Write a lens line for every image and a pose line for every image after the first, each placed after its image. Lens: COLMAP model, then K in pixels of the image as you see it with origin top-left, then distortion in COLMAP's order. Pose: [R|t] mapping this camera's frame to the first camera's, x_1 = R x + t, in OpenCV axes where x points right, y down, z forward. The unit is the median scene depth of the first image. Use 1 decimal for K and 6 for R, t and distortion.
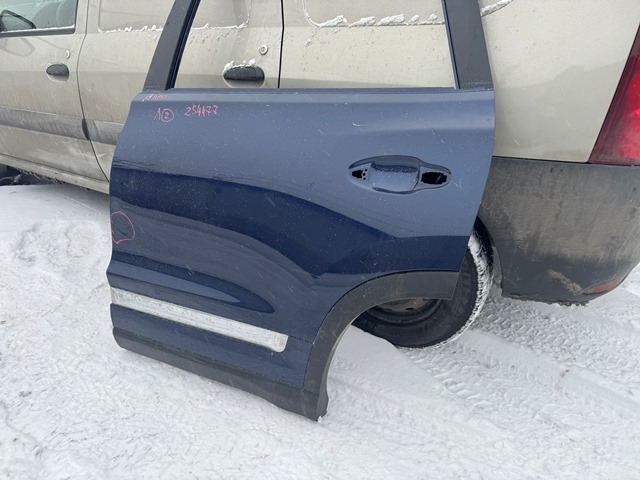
lens RADIAL K [[452.8, 0, 320.0], [0, 452.8, 240.0], [0, 0, 1]] dist [0.004900, -0.019895]
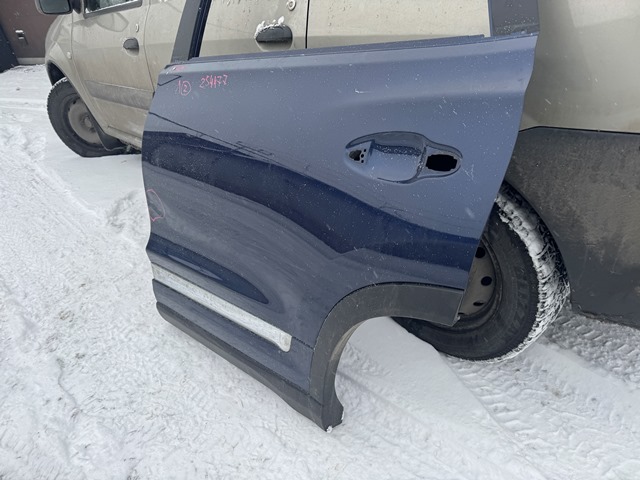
lens RADIAL K [[452.8, 0, 320.0], [0, 452.8, 240.0], [0, 0, 1]] dist [0.004900, -0.019895]
pose [[0.954559, 0.053118, -0.293249, 0.213135], [-0.028159, 0.995661, 0.088690, -0.052331], [0.296688, -0.076403, 0.951913, 0.164031]]
